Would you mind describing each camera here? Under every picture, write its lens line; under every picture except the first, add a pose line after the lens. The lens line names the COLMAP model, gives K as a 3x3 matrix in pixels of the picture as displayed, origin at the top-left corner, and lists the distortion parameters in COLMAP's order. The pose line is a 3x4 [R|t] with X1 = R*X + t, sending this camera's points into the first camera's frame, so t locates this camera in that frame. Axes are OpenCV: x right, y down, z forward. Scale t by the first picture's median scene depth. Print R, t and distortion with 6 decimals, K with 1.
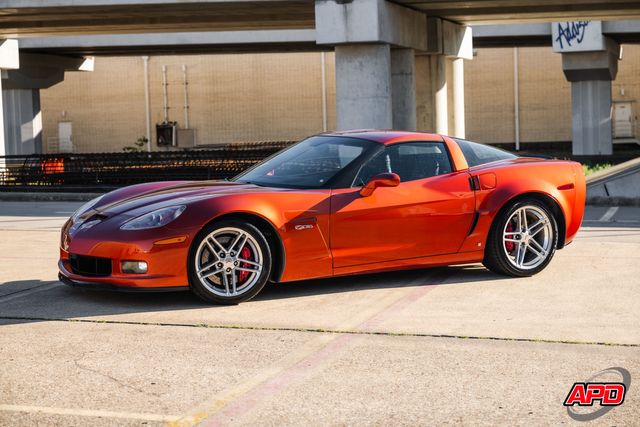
lens RADIAL K [[1279.7, 0, 325.5], [0, 1279.7, 212.7], [0, 0, 1]] dist [-0.003710, 0.089040]
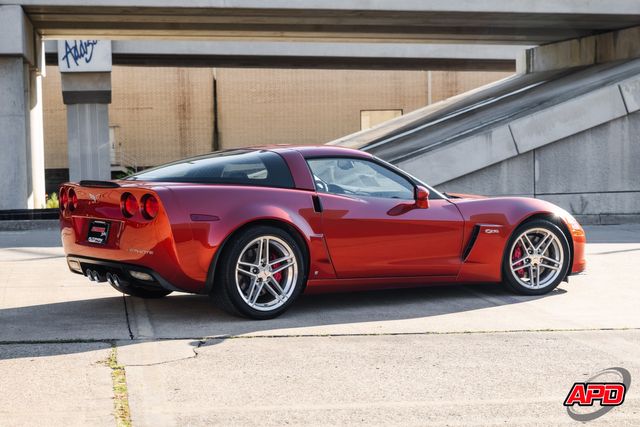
lens RADIAL K [[1411.3, 0, 319.9], [0, 1411.3, 236.7], [0, 0, 1]] dist [-0.001776, 0.005005]
pose [[0.896910, -0.019124, 0.441800, -0.521575], [0.023434, 0.999716, -0.004298, 0.011417], [-0.441593, 0.014208, 0.897103, 0.030205]]
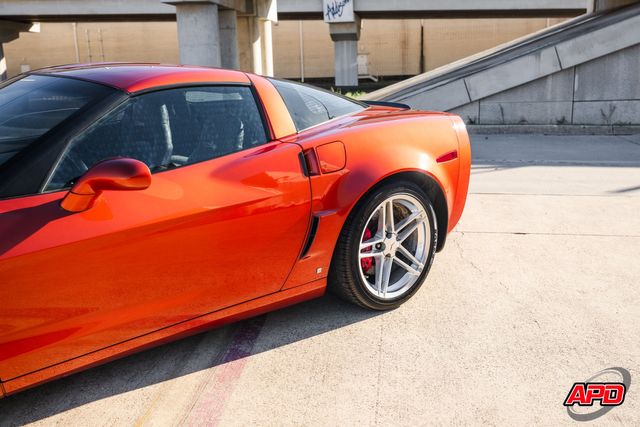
lens RADIAL K [[653.1, 0, 324.1], [0, 653.1, 215.2], [0, 0, 1]] dist [0.001606, 0.001236]
pose [[0.982531, -0.038277, 0.182119, 0.068731], [0.010031, 0.988089, 0.153554, -0.042146], [-0.185828, -0.149044, 0.971213, 0.699832]]
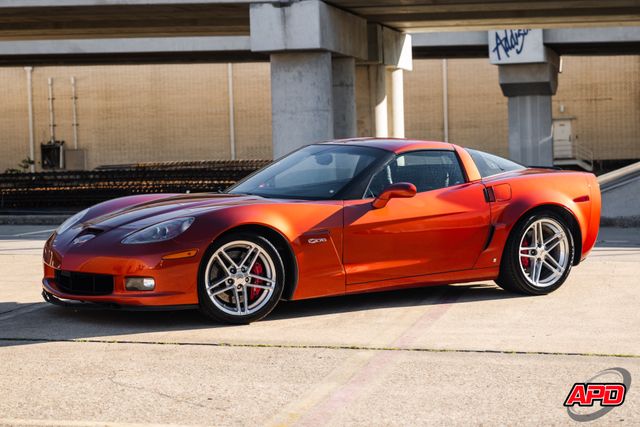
lens RADIAL K [[1441.7, 0, 318.5], [0, 1441.7, 214.8], [0, 0, 1]] dist [-0.004394, 0.153371]
pose [[0.997469, -0.003023, 0.071039, -0.080107], [0.004543, 0.999764, -0.021240, 0.013052], [-0.070958, 0.021509, 0.997247, -0.040404]]
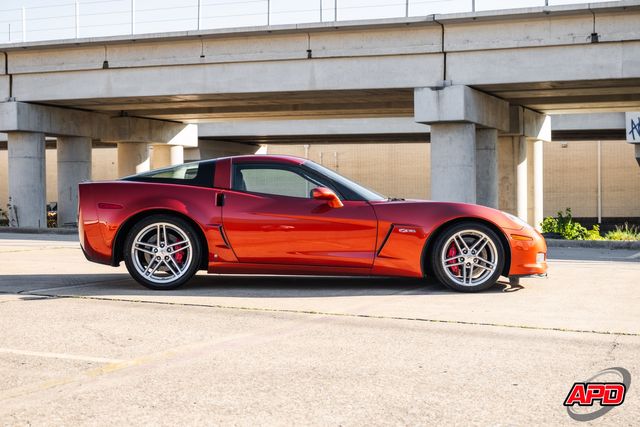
lens RADIAL K [[990.2, 0, 321.7], [0, 990.2, 213.9], [0, 0, 1]] dist [0.006597, -0.011794]
pose [[0.990329, 0.021995, -0.136986, 0.092824], [-0.030340, 0.997789, -0.059131, 0.042801], [0.135383, 0.062715, 0.988806, 0.091704]]
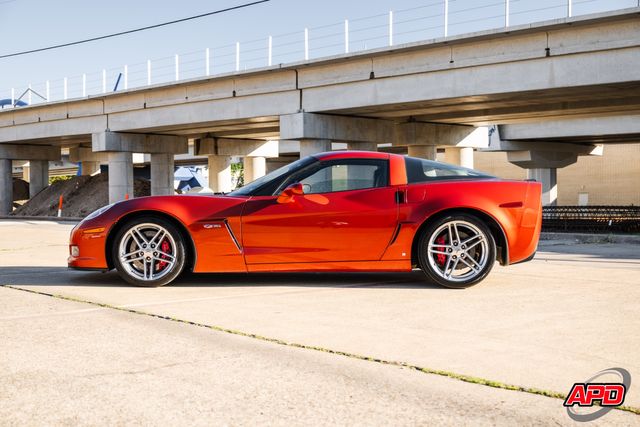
lens RADIAL K [[911.8, 0, 319.2], [0, 911.8, 212.8], [0, 0, 1]] dist [-0.005123, 0.001957]
pose [[0.850004, 0.022593, -0.526291, 0.447301], [-0.052276, 0.997766, -0.041596, 0.024908], [0.524176, 0.062869, 0.849286, 0.298935]]
